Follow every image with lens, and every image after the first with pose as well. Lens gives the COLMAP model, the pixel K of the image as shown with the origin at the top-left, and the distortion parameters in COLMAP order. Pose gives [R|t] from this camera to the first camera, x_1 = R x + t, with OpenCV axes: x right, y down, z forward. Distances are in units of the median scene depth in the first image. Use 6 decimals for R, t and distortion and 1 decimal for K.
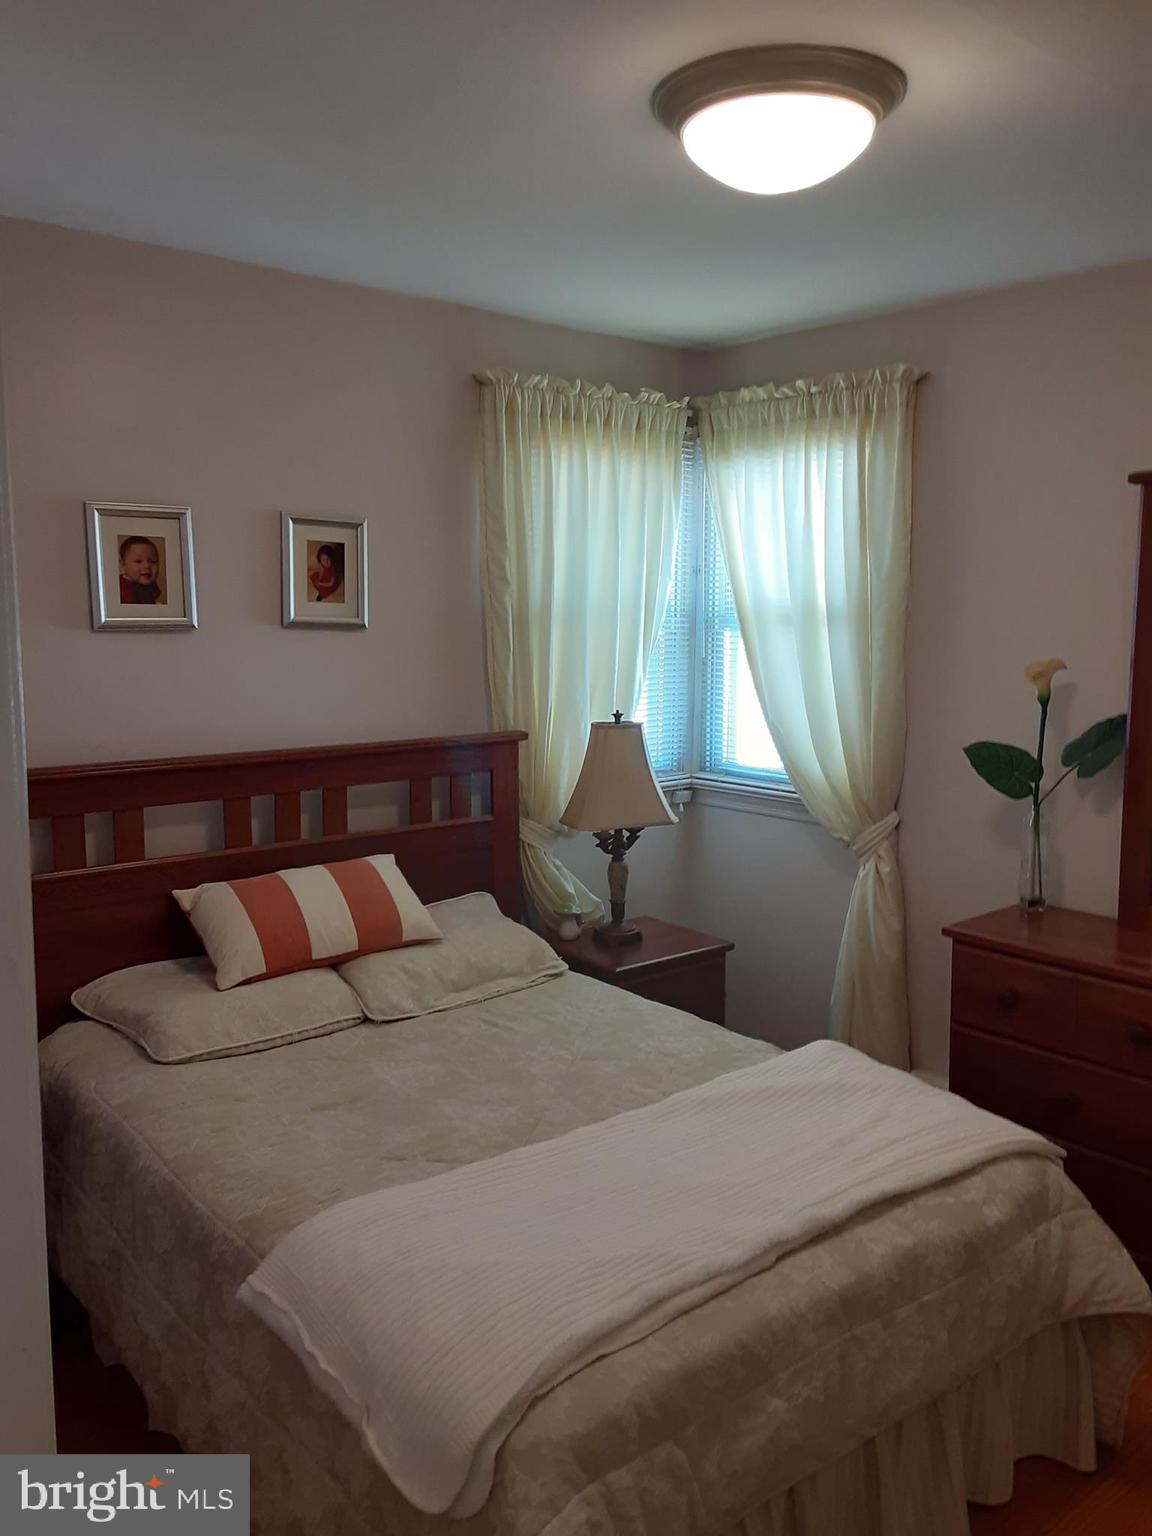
lens RADIAL K [[1227.0, 0, 599.7], [0, 1227.0, 745.5], [0, 0, 1]] dist [0.123022, -0.162619]
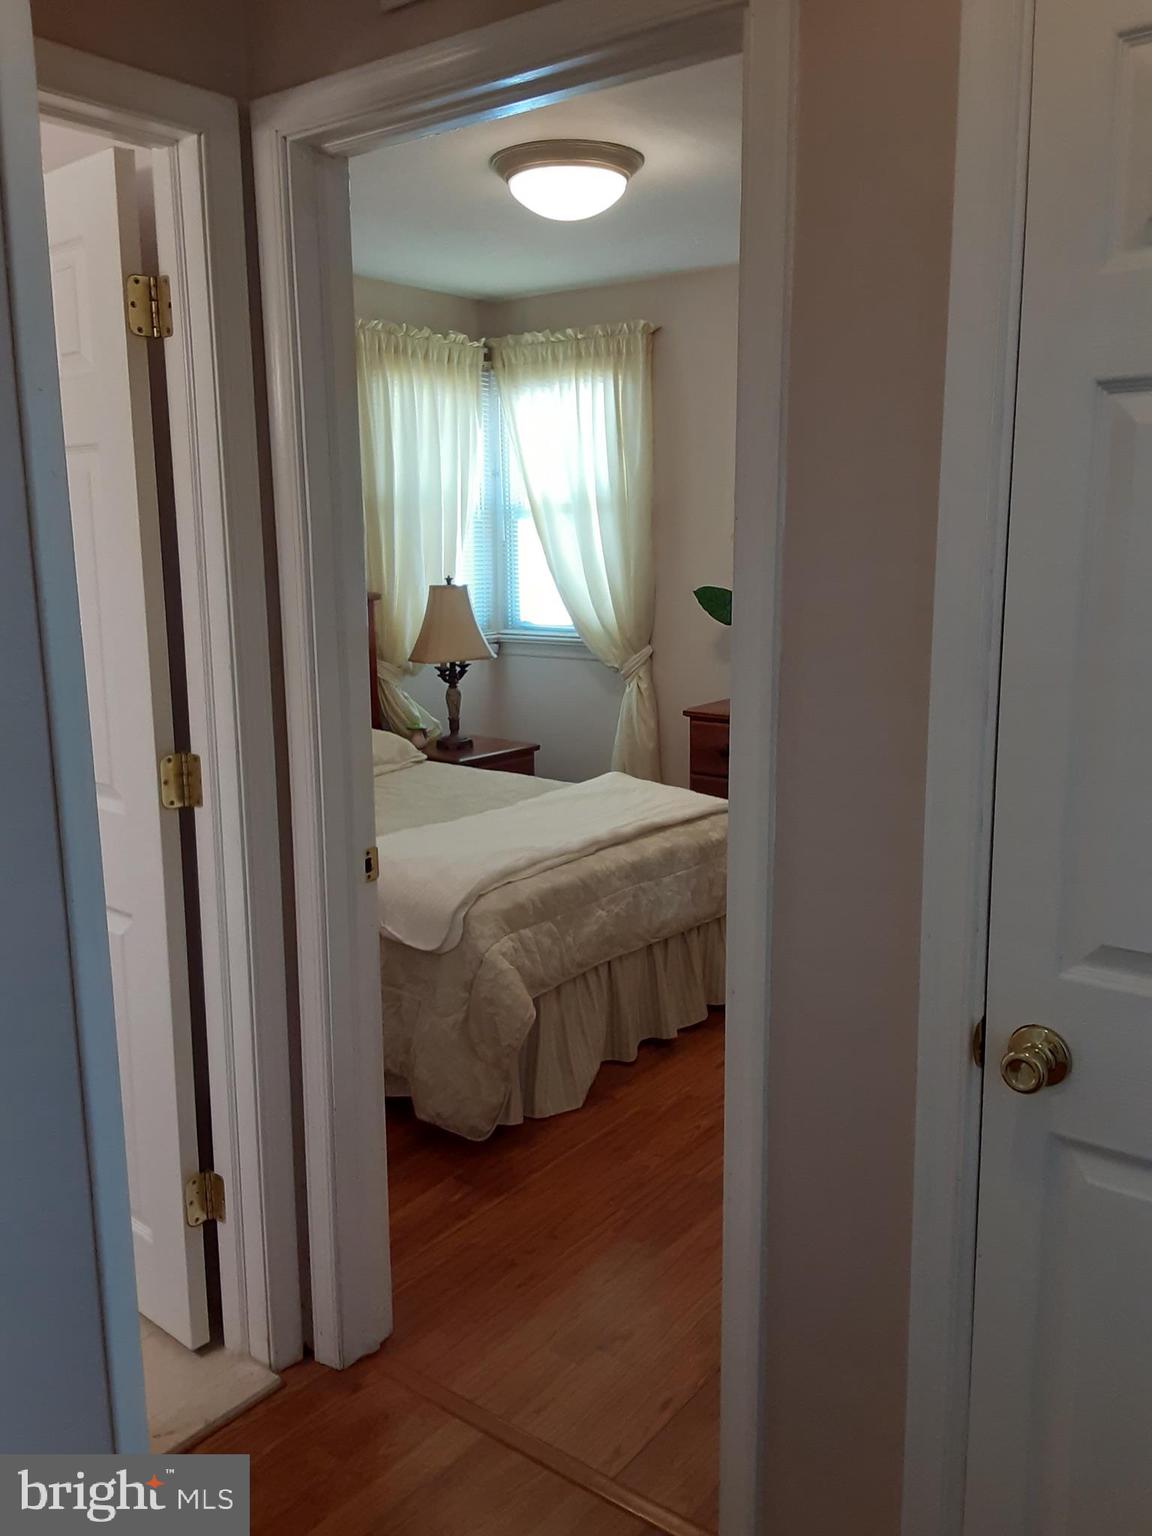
lens RADIAL K [[1227.0, 0, 599.7], [0, 1227.0, 745.5], [0, 0, 1]] dist [0.123022, -0.162619]
pose [[0.978486, -0.047736, 0.200713, -0.103284], [0.037119, 0.997722, 0.056329, 0.087611], [-0.202944, -0.047667, 0.978029, -0.365824]]
